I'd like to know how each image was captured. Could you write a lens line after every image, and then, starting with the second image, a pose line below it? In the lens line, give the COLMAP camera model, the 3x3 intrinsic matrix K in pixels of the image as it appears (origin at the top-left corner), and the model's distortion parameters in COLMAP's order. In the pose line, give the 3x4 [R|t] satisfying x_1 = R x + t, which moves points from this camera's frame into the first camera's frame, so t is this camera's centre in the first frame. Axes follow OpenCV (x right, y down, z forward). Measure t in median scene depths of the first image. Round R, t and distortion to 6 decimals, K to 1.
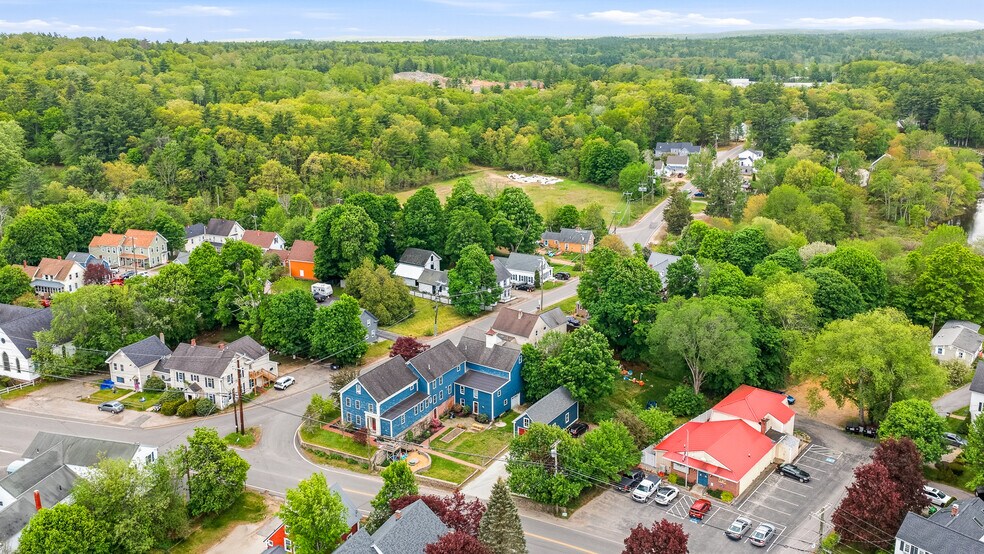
lens RADIAL K [[826.3, 0, 497.2], [0, 826.3, 227.7], [0, 0, 1]] dist [0.025454, -0.065786]
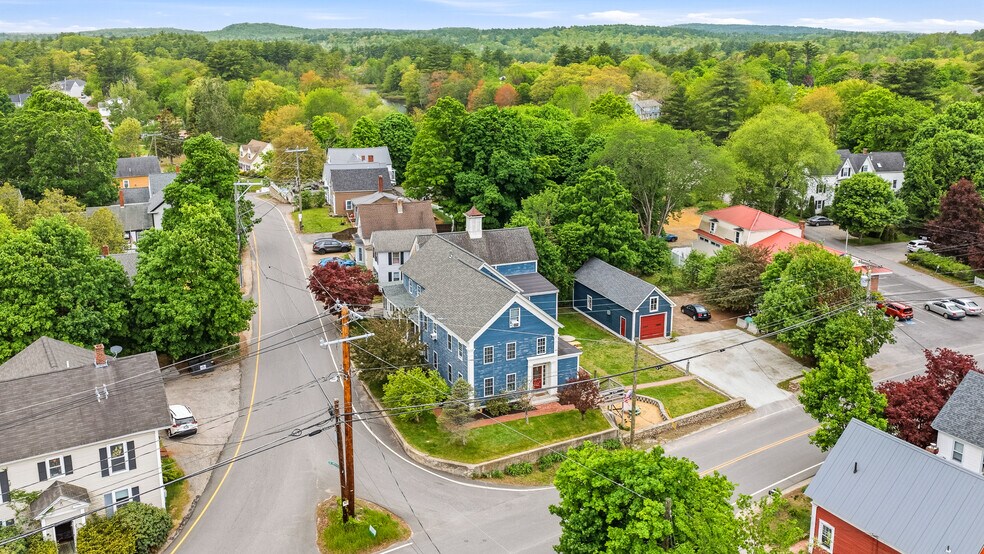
lens RADIAL K [[826.3, 0, 497.2], [0, 826.3, 227.7], [0, 0, 1]] dist [0.025454, -0.065786]
pose [[0.575041, -0.170377, 0.800187, -0.191743], [0.178337, 0.980659, 0.080645, 0.036406], [-0.798451, 0.096329, 0.594304, 0.251164]]
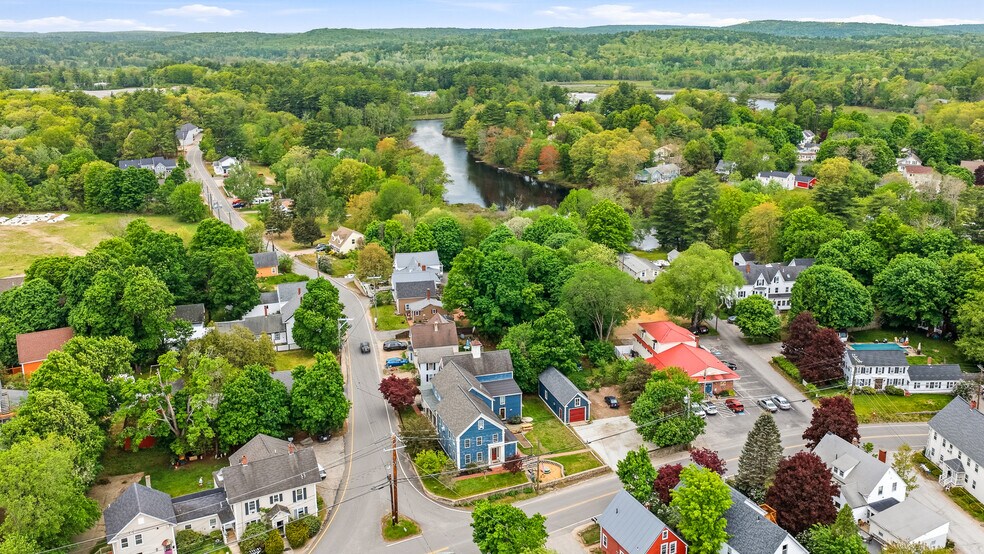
lens RADIAL K [[826.3, 0, 497.2], [0, 826.3, 227.7], [0, 0, 1]] dist [0.025454, -0.065786]
pose [[0.644047, -0.170484, 0.745747, -0.290720], [0.173190, 0.982034, 0.074930, -0.033975], [-0.745123, 0.080897, 0.662003, 0.116439]]
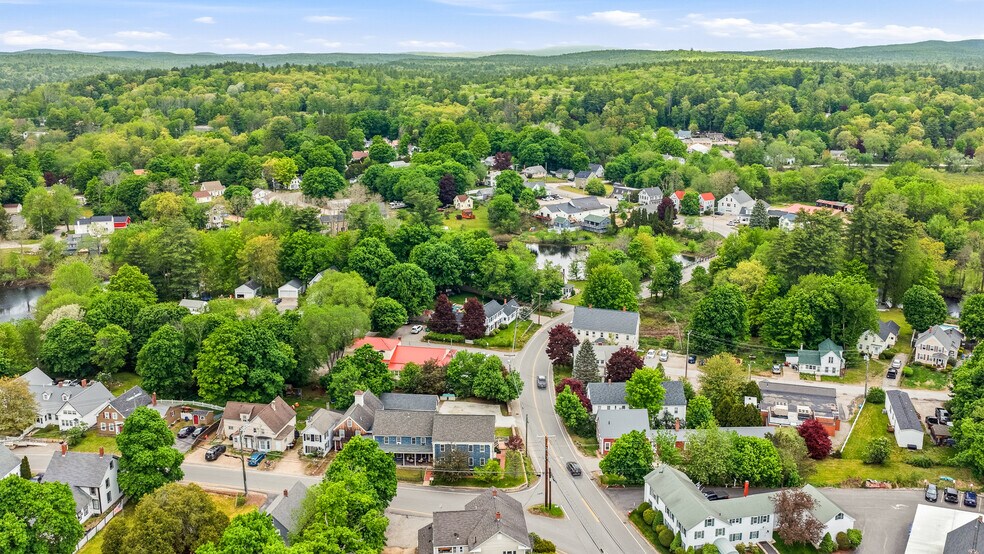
lens RADIAL K [[826.3, 0, 497.2], [0, 826.3, 227.7], [0, 0, 1]] dist [0.025454, -0.065786]
pose [[-0.448225, -0.174439, 0.876736, -0.400414], [0.203481, 0.935119, 0.290083, -0.140949], [-0.870454, 0.308422, -0.383648, 0.474084]]
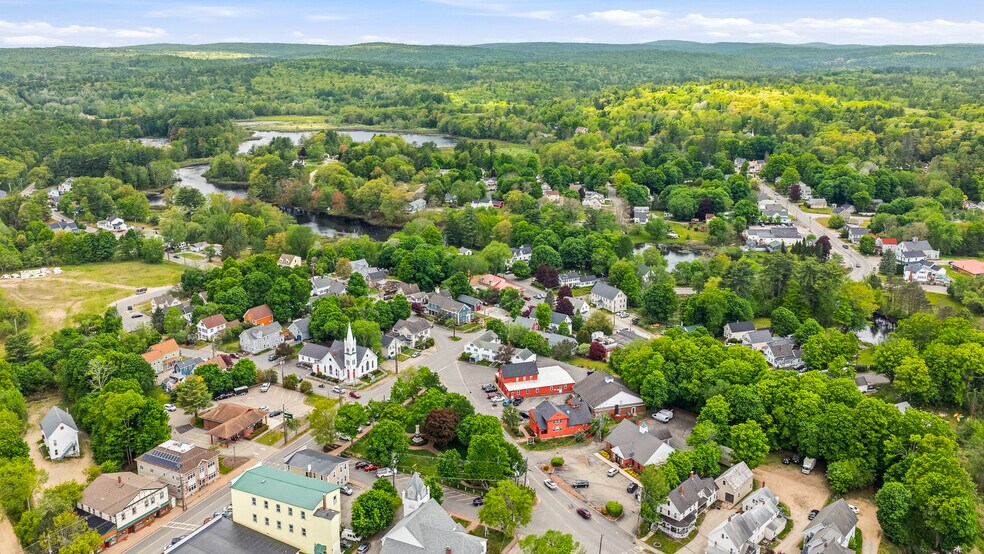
lens RADIAL K [[826.3, 0, 497.2], [0, 826.3, 227.7], [0, 0, 1]] dist [0.025454, -0.065786]
pose [[0.235122, -0.203654, 0.950391, -0.969471], [0.217759, 0.963984, 0.152694, -0.166634], [-0.947258, 0.171055, 0.271001, 0.027912]]
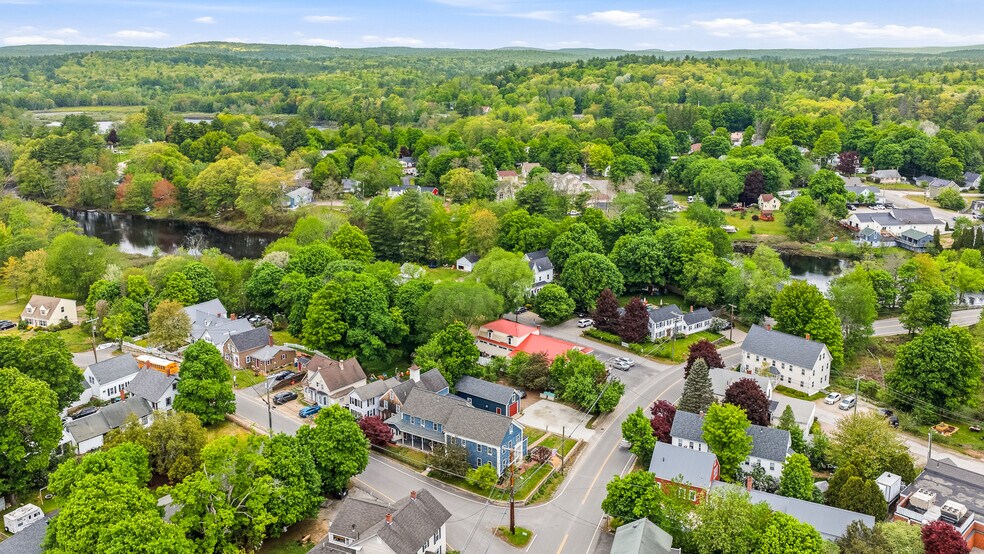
lens RADIAL K [[826.3, 0, 497.2], [0, 826.3, 227.7], [0, 0, 1]] dist [0.025454, -0.065786]
pose [[0.052527, -0.199075, 0.978576, -0.399131], [0.225464, 0.956990, 0.182581, -0.085175], [-0.972834, 0.211043, 0.095152, 0.301904]]
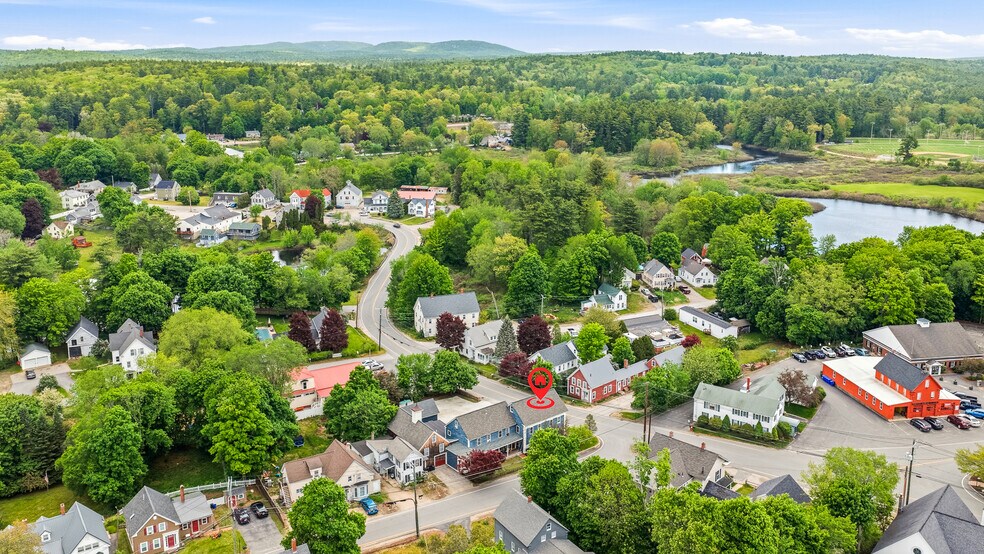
lens RADIAL K [[826.3, 0, 497.2], [0, 826.3, 227.7], [0, 0, 1]] dist [0.025454, -0.065786]
pose [[-0.931897, -0.069658, 0.355972, -0.181832], [0.083735, 0.913565, 0.397979, -0.192428], [-0.352926, 0.400683, -0.845516, 0.695458]]
